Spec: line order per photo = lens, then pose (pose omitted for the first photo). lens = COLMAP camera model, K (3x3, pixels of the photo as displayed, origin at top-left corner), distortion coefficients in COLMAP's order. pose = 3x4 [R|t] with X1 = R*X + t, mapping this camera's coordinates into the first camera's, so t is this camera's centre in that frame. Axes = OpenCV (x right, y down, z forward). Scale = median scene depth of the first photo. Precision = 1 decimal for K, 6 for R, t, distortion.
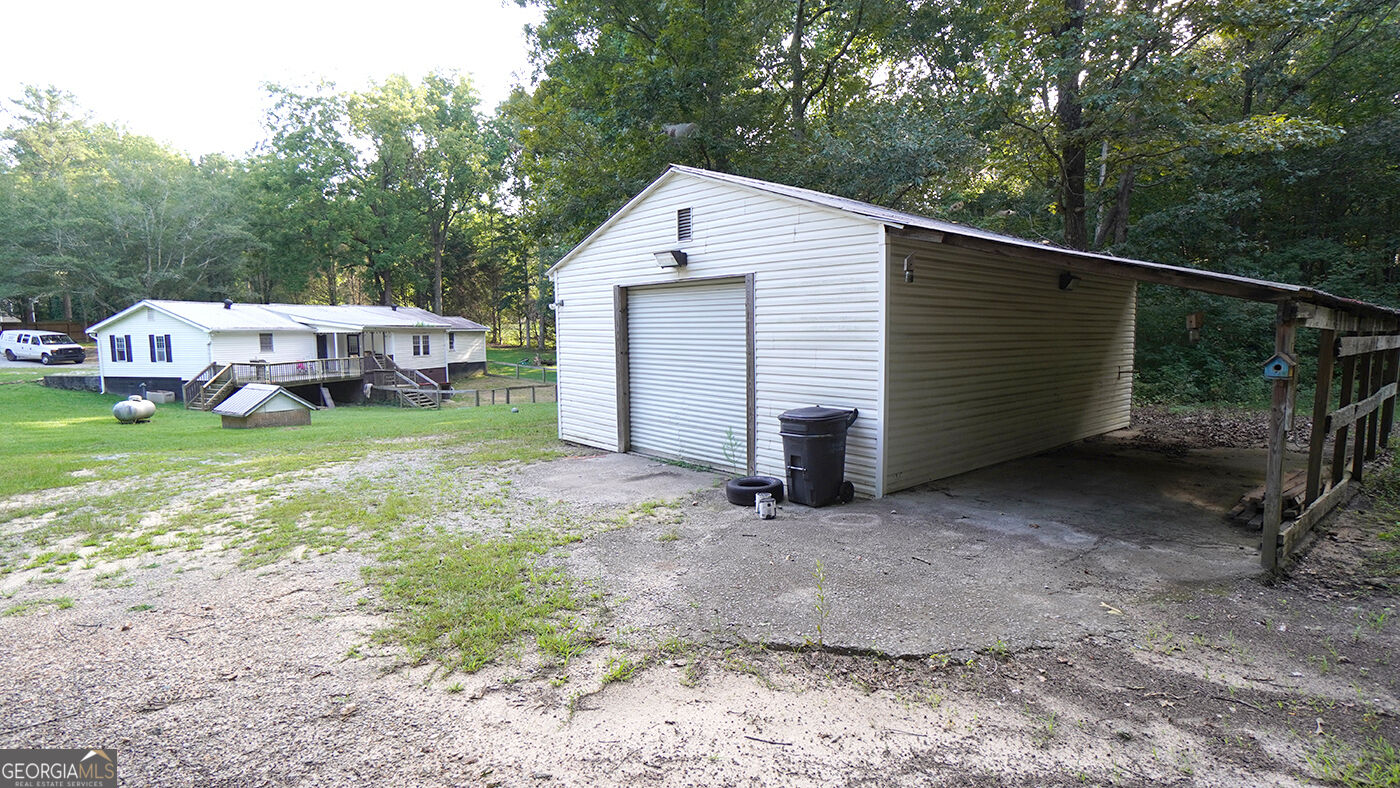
lens RADIAL K [[700.8, 0, 700.0], [0, 700.8, 394.0], [0, 0, 1]] dist [-0.034625, 0.028287]
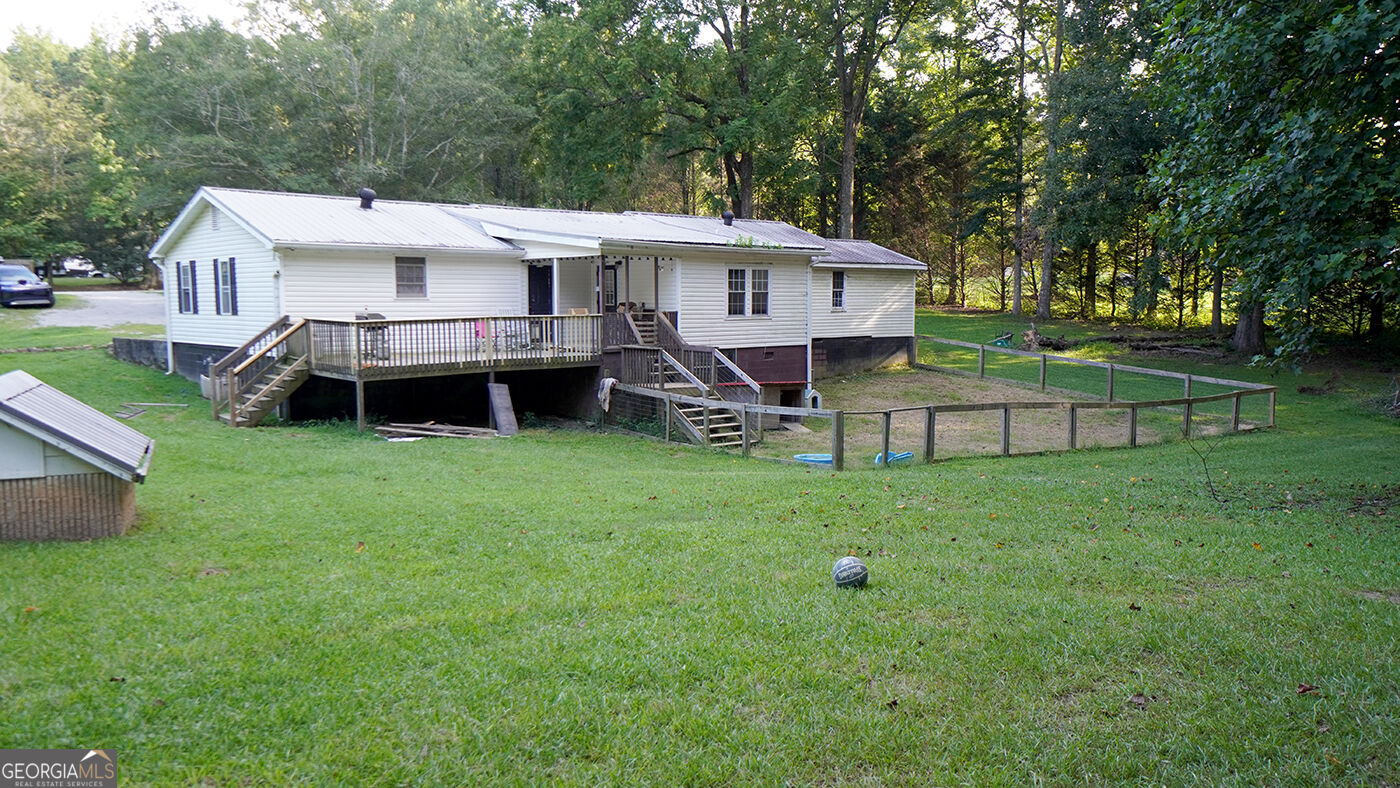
lens RADIAL K [[1042.1, 0, 700.0], [0, 1042.1, 394.0], [0, 0, 1]] dist [0.001778, 0.000138]
pose [[0.855767, 0.053124, -0.514627, -0.093409], [-0.052593, 0.998494, 0.015615, -0.015852], [0.514681, 0.013703, 0.857272, 0.435625]]
